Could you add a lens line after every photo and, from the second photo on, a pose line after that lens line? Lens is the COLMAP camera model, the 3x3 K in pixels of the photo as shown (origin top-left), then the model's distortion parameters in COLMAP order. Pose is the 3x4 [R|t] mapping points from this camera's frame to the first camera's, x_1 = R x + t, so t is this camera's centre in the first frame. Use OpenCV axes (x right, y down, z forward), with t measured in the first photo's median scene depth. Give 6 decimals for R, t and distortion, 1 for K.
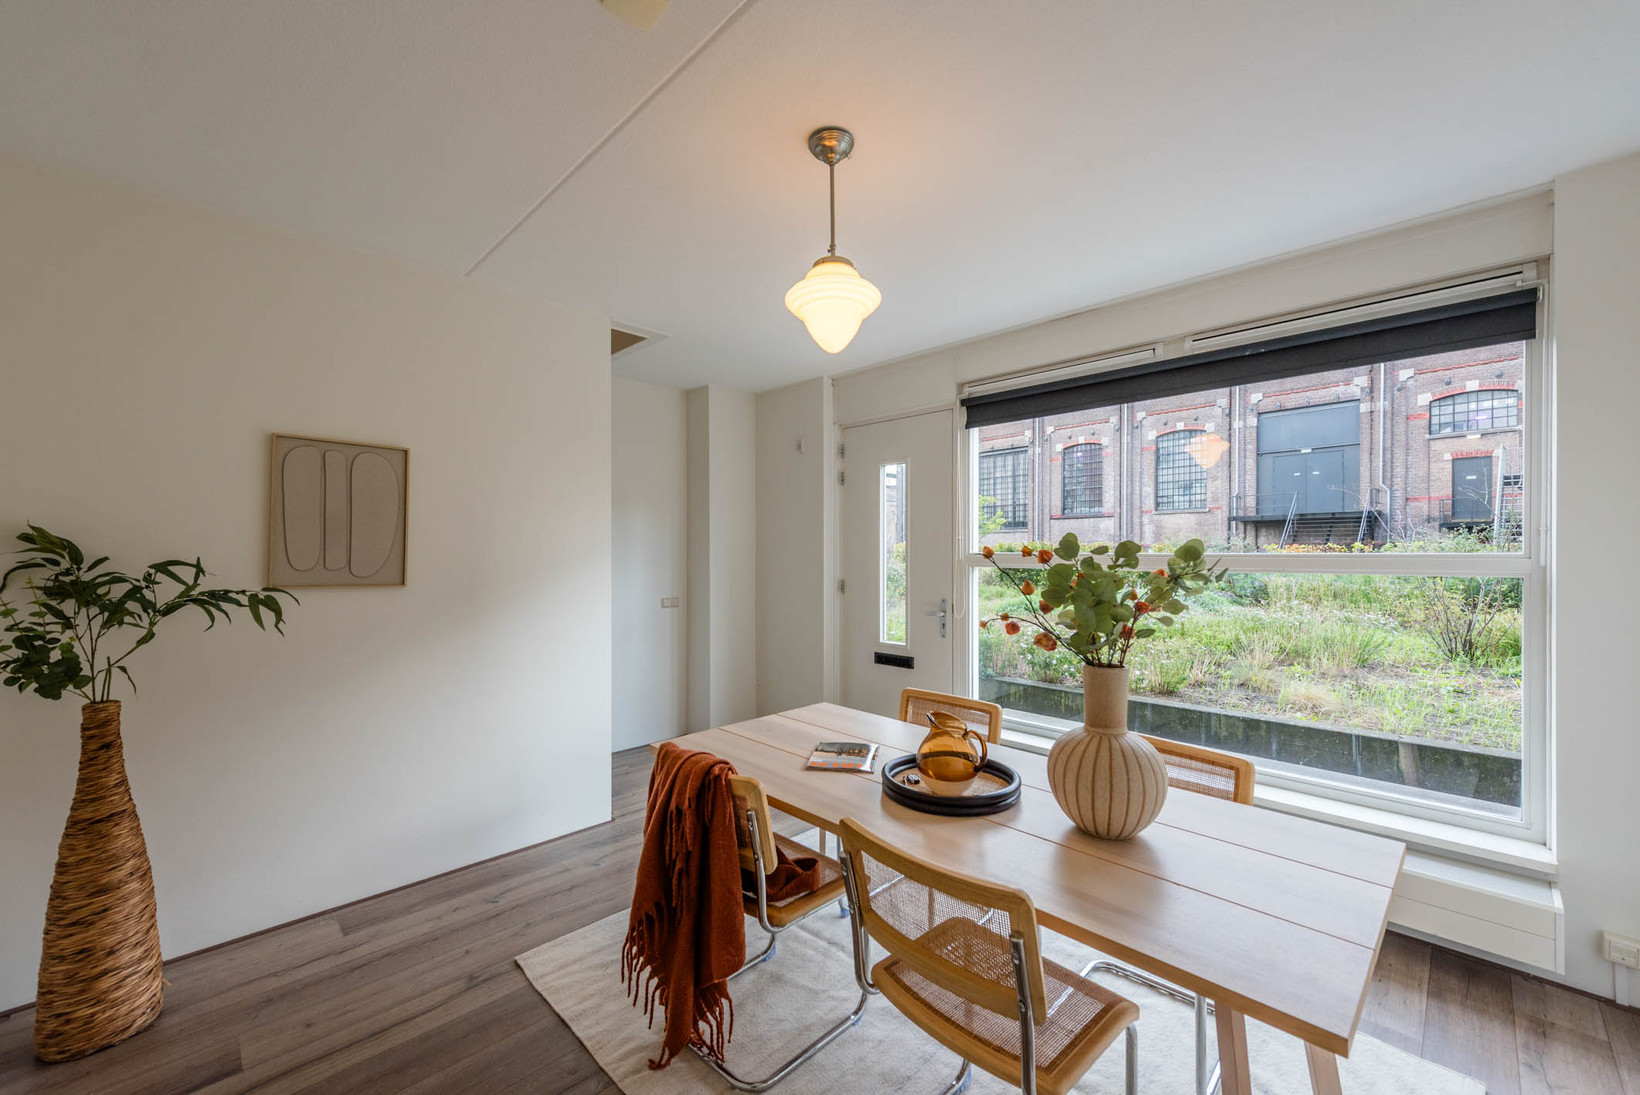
lens RADIAL K [[639.5, 0, 830.6], [0, 639.5, 547.1], [0, 0, 1]] dist [0.004251, -0.000031]
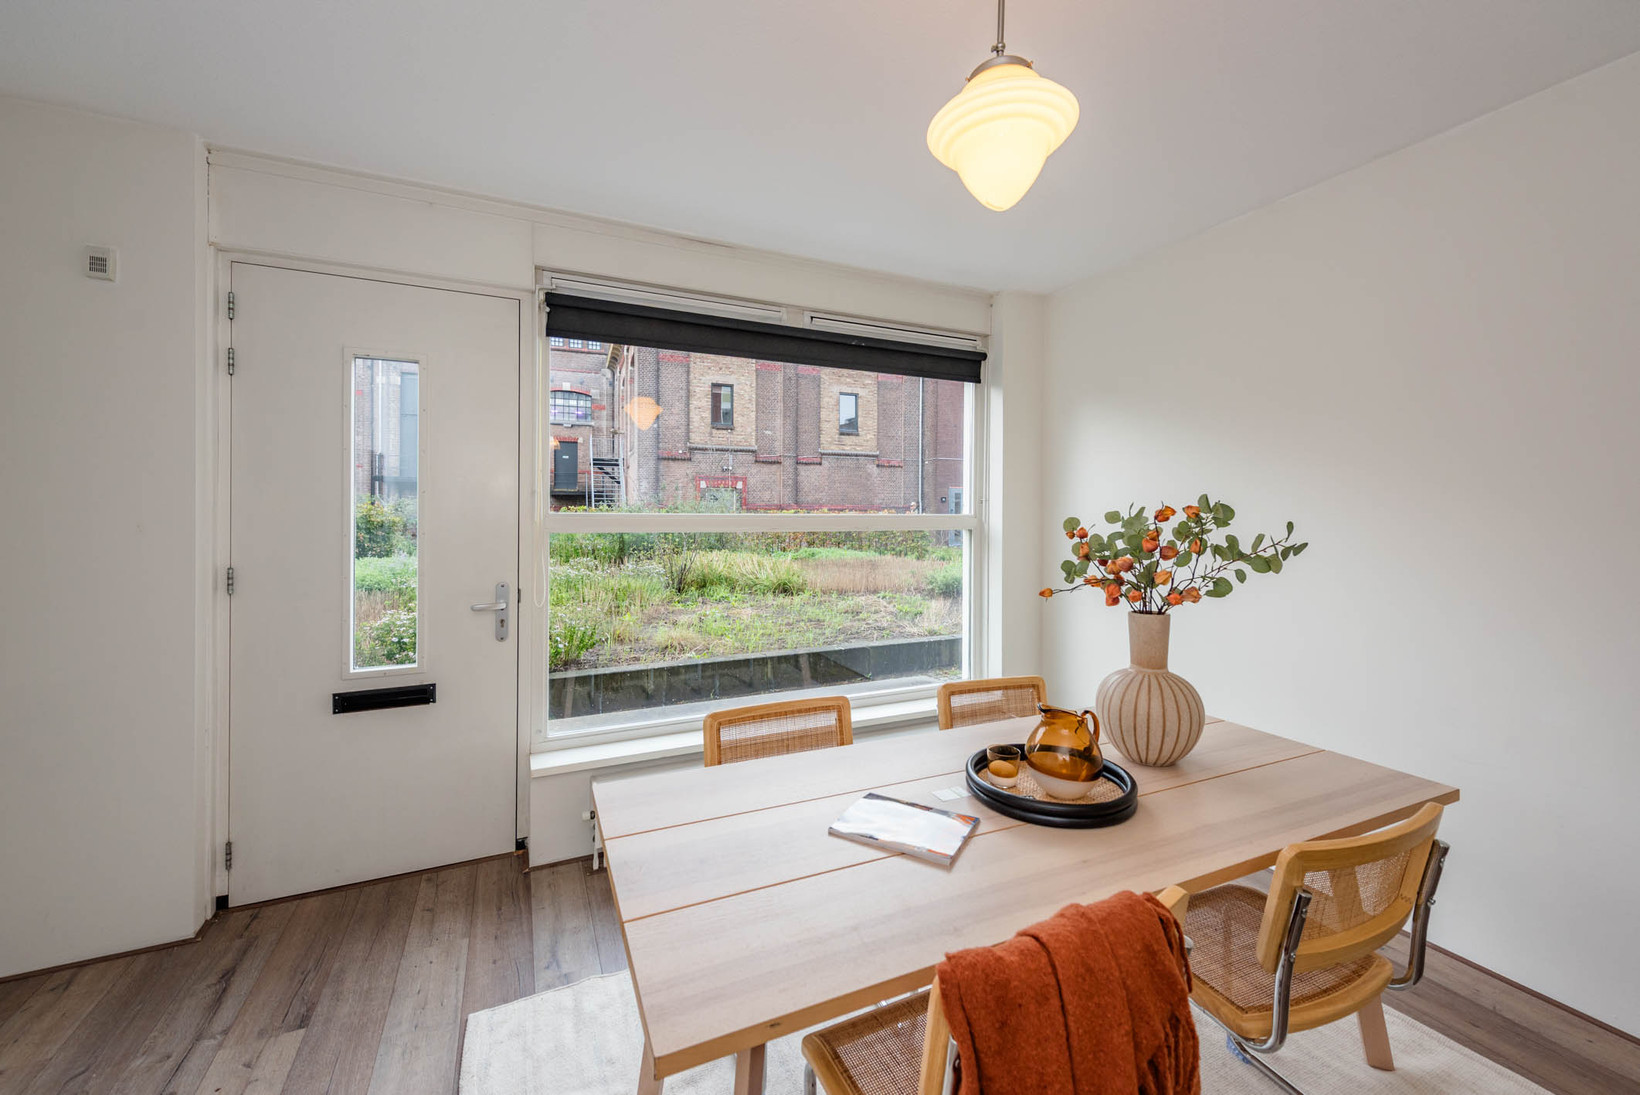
lens RADIAL K [[639.5, 0, 822.1], [0, 639.5, 514.2], [0, 0, 1]] dist [0.004251, -0.000031]
pose [[0.353630, 0.001200, 0.935385, -0.335393], [-0.009899, 0.999948, 0.002459, 0.005361], [-0.935333, -0.010129, 0.353624, 0.470857]]
